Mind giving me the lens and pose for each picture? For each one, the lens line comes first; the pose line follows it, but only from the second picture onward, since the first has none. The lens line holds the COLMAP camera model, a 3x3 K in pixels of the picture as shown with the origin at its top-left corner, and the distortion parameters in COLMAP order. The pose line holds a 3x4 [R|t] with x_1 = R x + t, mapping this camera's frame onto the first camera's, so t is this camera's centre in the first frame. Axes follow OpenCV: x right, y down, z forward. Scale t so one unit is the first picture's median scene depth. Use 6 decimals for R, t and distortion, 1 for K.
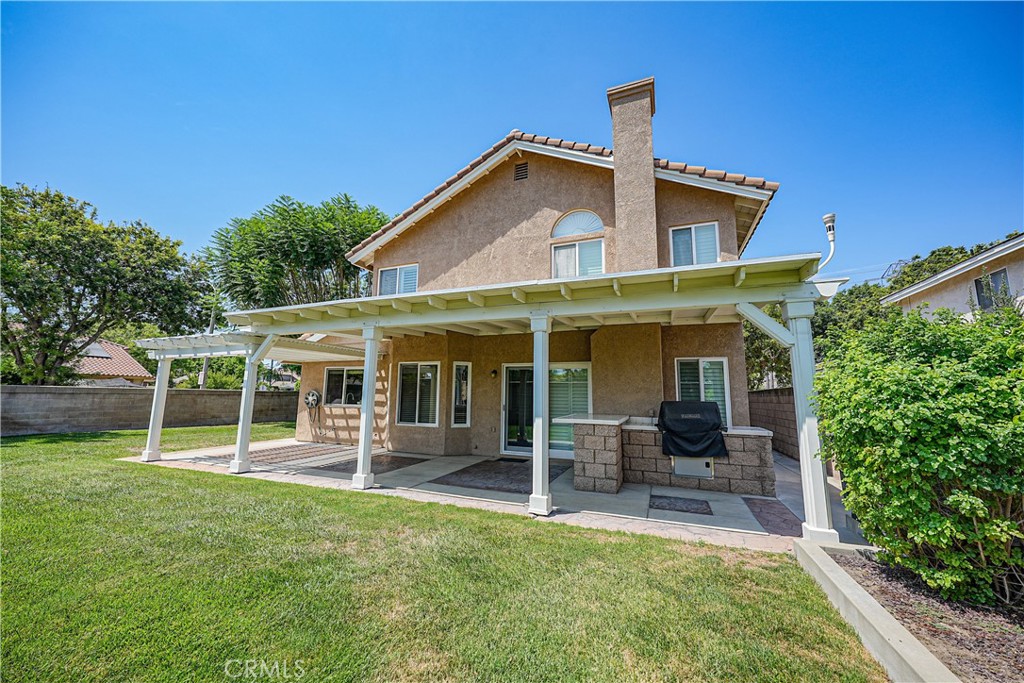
lens RADIAL K [[380.5, 0, 506.5], [0, 380.5, 342.0], [0, 0, 1]] dist [-0.002117, 0.000239]
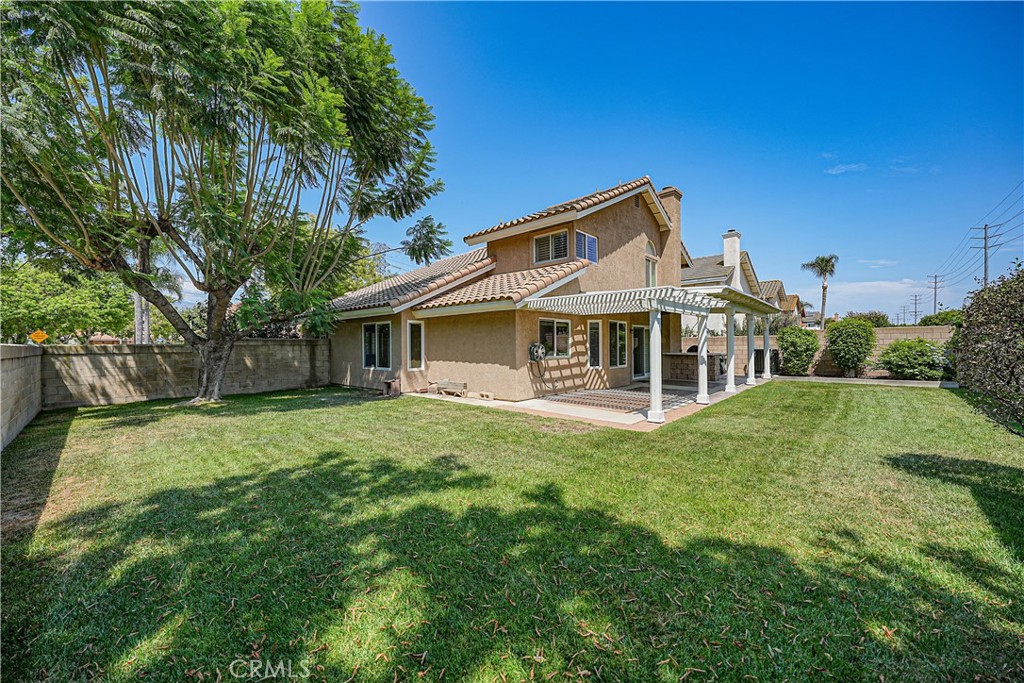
lens RADIAL K [[386.5, 0, 506.3], [0, 386.5, 341.2], [0, 0, 1]] dist [-0.001233, 0.000131]
pose [[0.349236, -0.007739, 0.937003, -1.571326], [-0.120093, 0.991350, 0.052948, 0.094763], [-0.929307, -0.131019, 0.345286, 0.848055]]
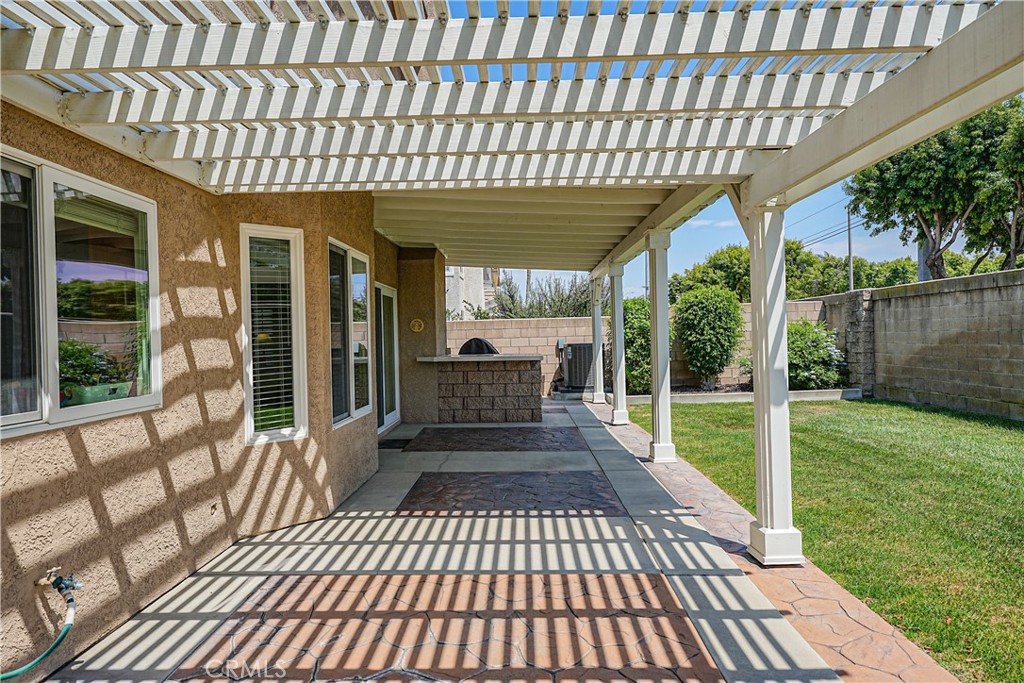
lens RADIAL K [[607.6, 0, 508.6], [0, 607.6, 339.5], [0, 0, 1]] dist [0.006236, 0.000423]
pose [[-0.360414, -0.011304, 0.932724, -0.790199], [-0.112151, 0.993198, -0.031299, 0.134926], [-0.926026, -0.115886, -0.359230, 1.012157]]
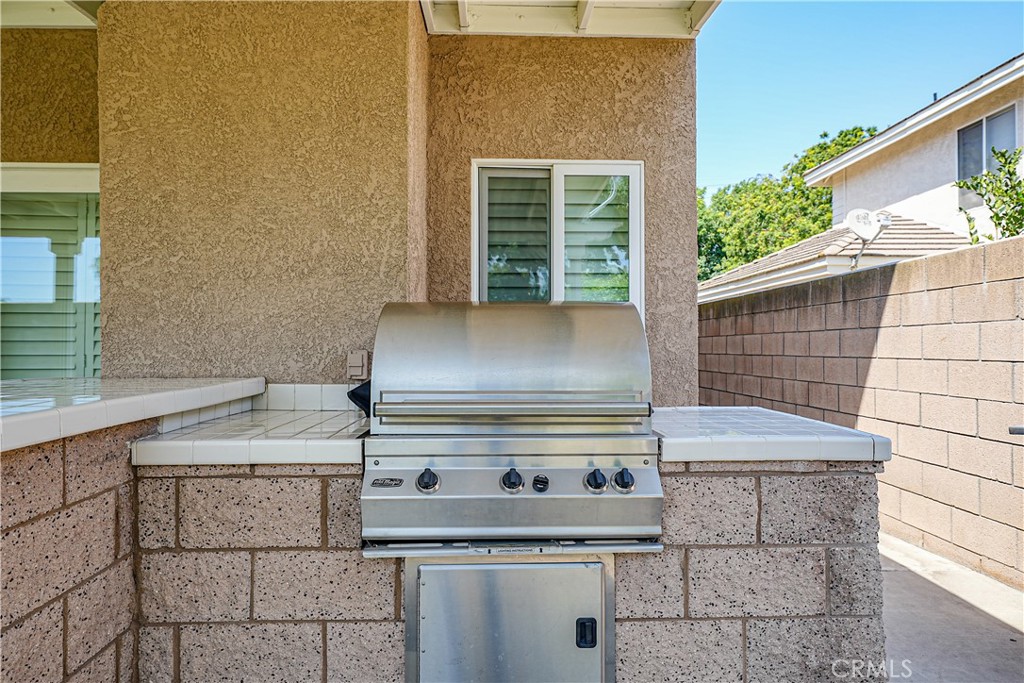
lens RADIAL K [[581.1, 0, 501.6], [0, 581.1, 339.4], [0, 0, 1]] dist [0.001660, -0.000473]
pose [[0.915260, -0.012726, 0.402663, 0.230022], [-0.039846, 0.991740, 0.121915, 0.090877], [-0.400889, -0.127629, 0.907193, 0.471871]]
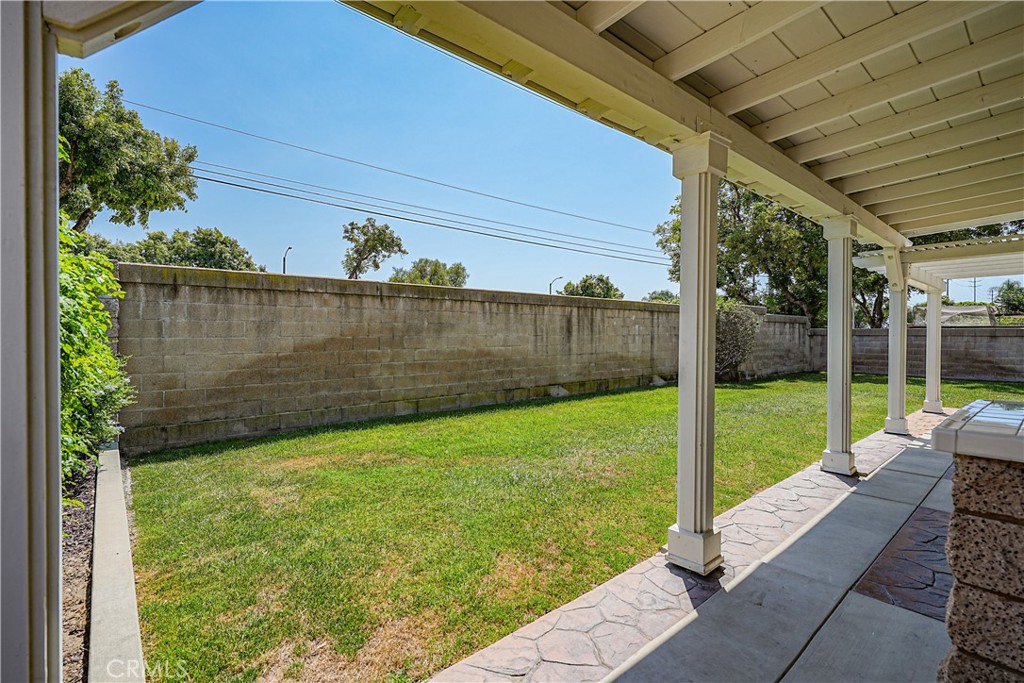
lens RADIAL K [[472.6, 0, 505.9], [0, 472.6, 340.2], [0, 0, 1]] dist [0.003039, 0.000195]
pose [[-0.451544, -0.001454, -0.892248, 0.354366], [0.116656, 0.991319, -0.060652, 0.086764], [0.884590, -0.131473, -0.447454, 0.532145]]
